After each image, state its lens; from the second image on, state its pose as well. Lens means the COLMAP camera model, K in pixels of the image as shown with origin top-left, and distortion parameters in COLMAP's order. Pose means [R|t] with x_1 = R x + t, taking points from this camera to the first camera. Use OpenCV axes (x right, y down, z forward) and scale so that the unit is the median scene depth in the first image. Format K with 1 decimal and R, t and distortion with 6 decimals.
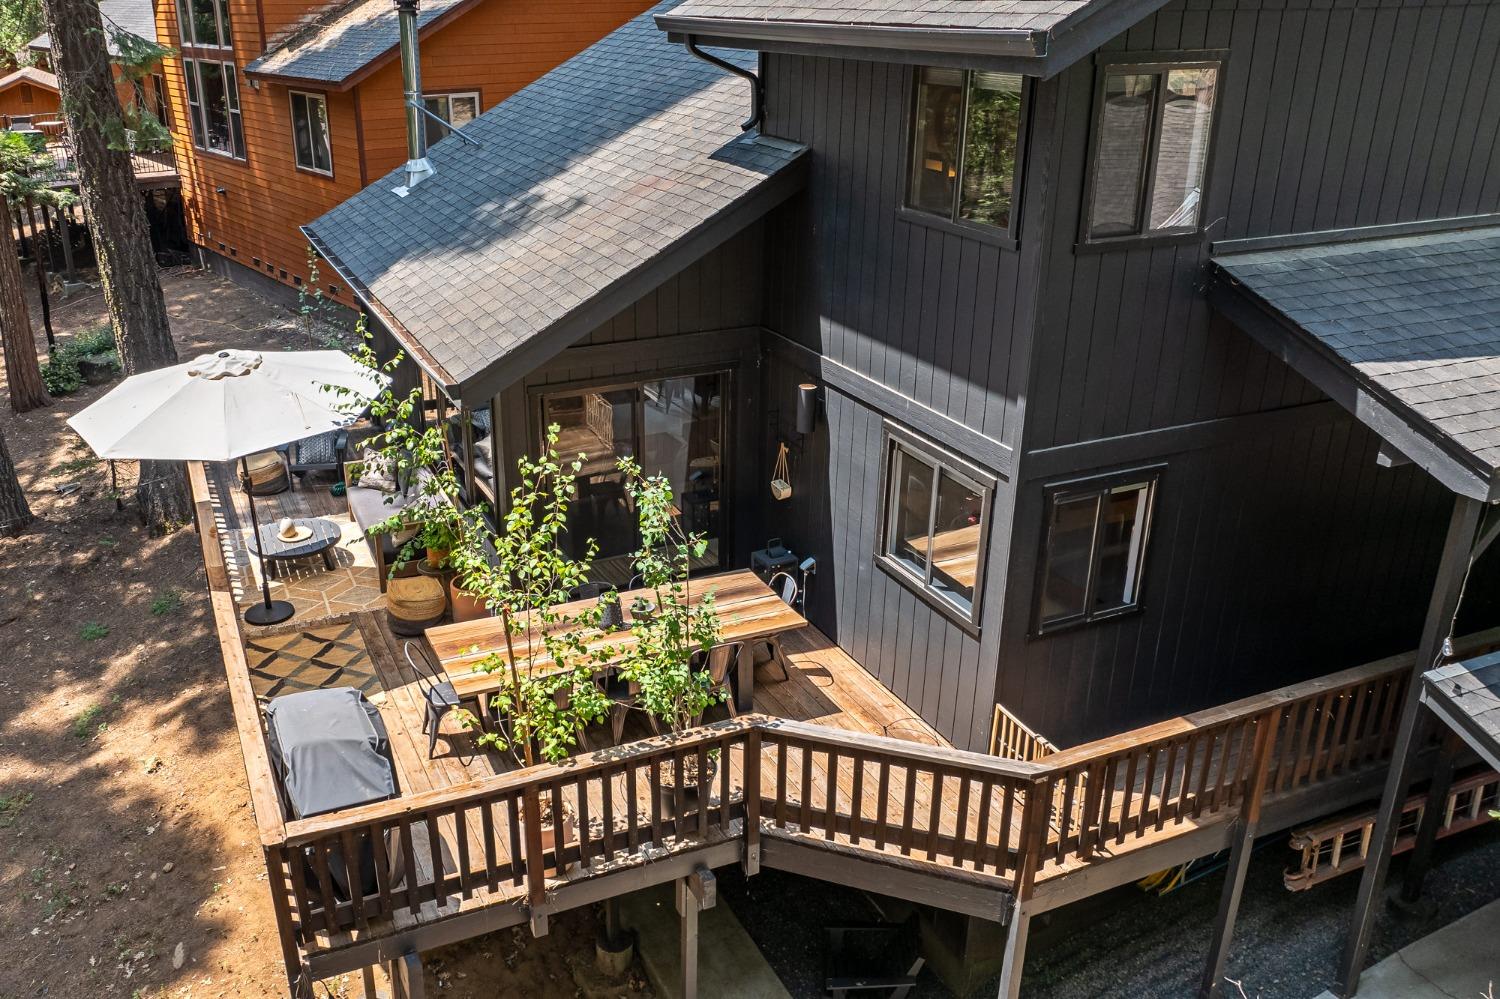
lens RADIAL K [[1259.5, 0, 647.0], [0, 1259.5, 503.8], [0, 0, 1]] dist [-0.014503, -0.016611]
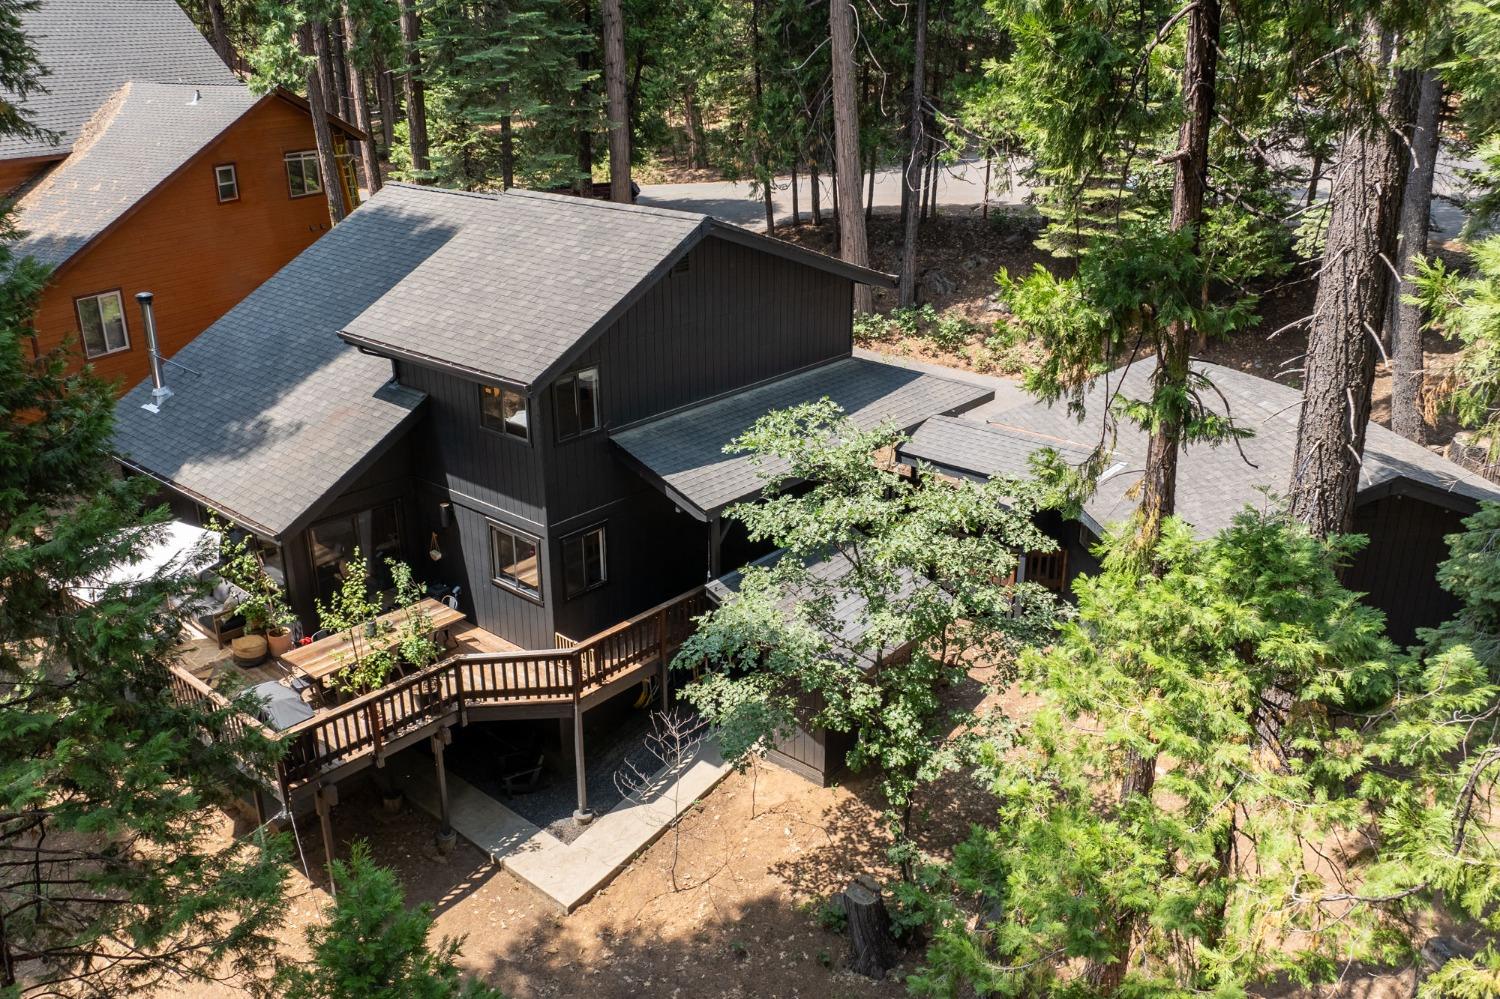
lens RADIAL K [[1259.5, 0, 747.4], [0, 1259.5, 499.4], [0, 0, 1]] dist [-0.014503, -0.016611]
pose [[0.897318, -0.154174, 0.413583, -0.347013], [0.161423, 0.986728, 0.017601, -0.072021], [-0.410808, 0.050968, 0.910296, -1.351658]]
